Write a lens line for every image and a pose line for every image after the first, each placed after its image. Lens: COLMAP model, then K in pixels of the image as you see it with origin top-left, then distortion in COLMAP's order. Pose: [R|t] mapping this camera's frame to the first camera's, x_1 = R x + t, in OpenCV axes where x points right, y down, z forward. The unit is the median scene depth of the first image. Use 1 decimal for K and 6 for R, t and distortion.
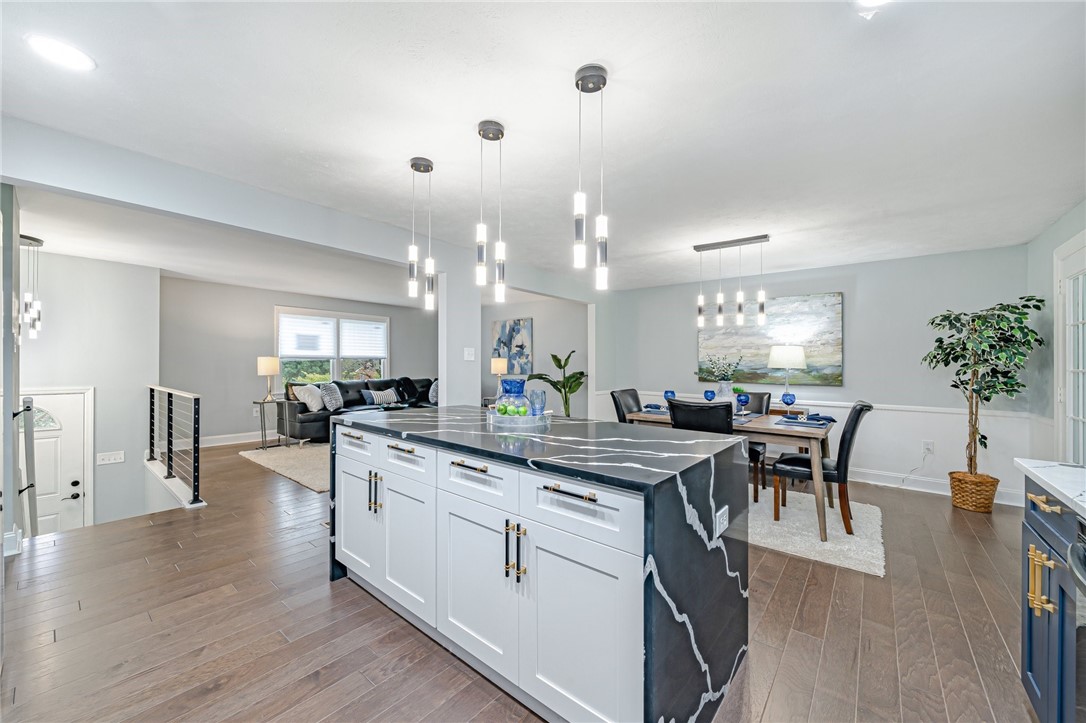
lens RADIAL K [[411.1, 0, 541.4], [0, 411.1, 365.4], [0, 0, 1]] dist [-0.003657, -0.000726]
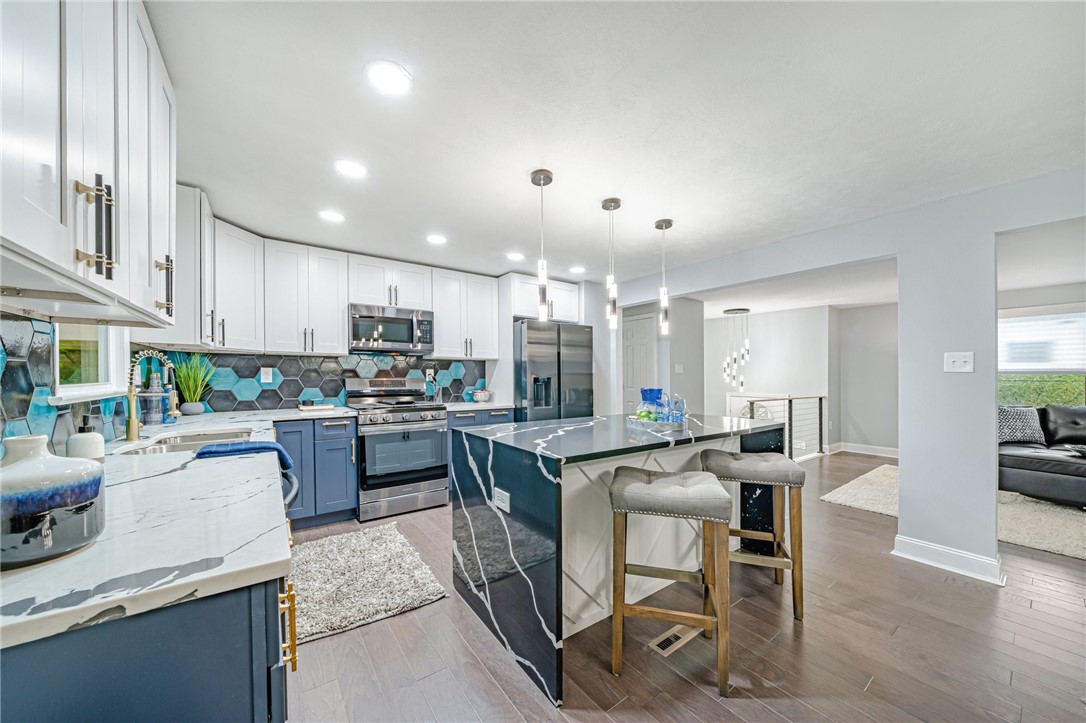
lens RADIAL K [[376.6, 0, 535.4], [0, 376.6, 373.7], [0, 0, 1]] dist [-0.005505, 0.000158]
pose [[-0.260221, -0.017567, -0.965389, 0.426519], [-0.011278, 0.999822, -0.015154, 0.005566], [0.965483, 0.006944, -0.260373, 0.406493]]
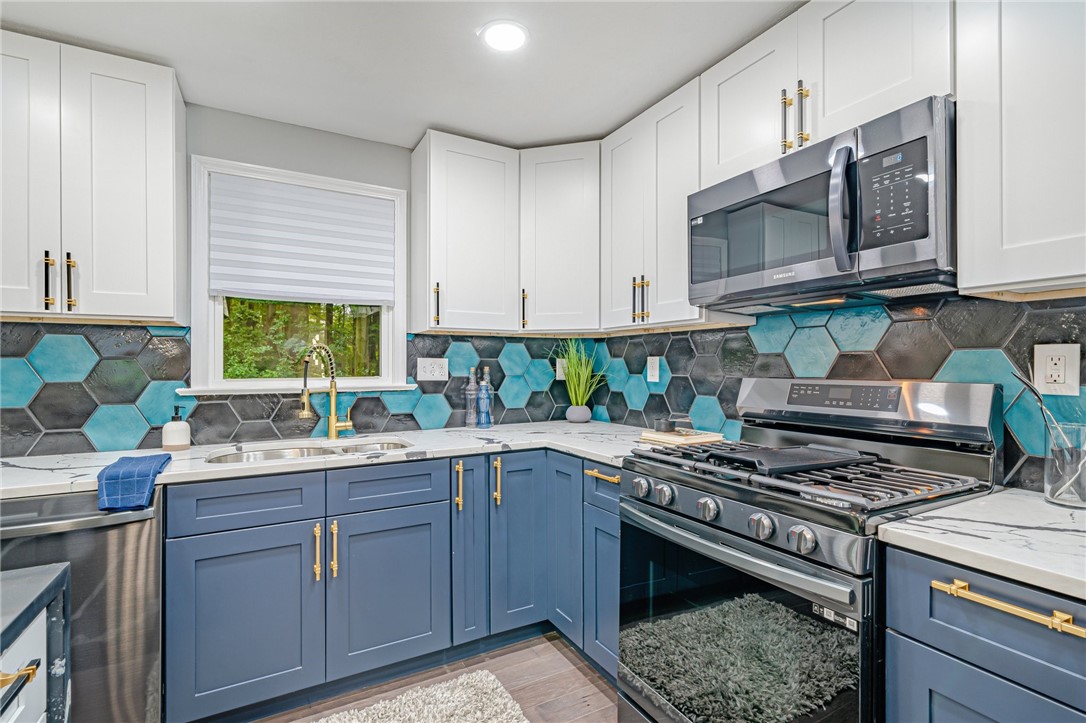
lens RADIAL K [[499.5, 0, 539.0], [0, 499.5, 363.3], [0, 0, 1]] dist [0.002938, -0.001843]
pose [[-0.931479, -0.008600, 0.363692, -0.139631], [-0.007613, 0.999962, 0.004149, -0.003330], [-0.363714, 0.001096, -0.931510, 0.298730]]
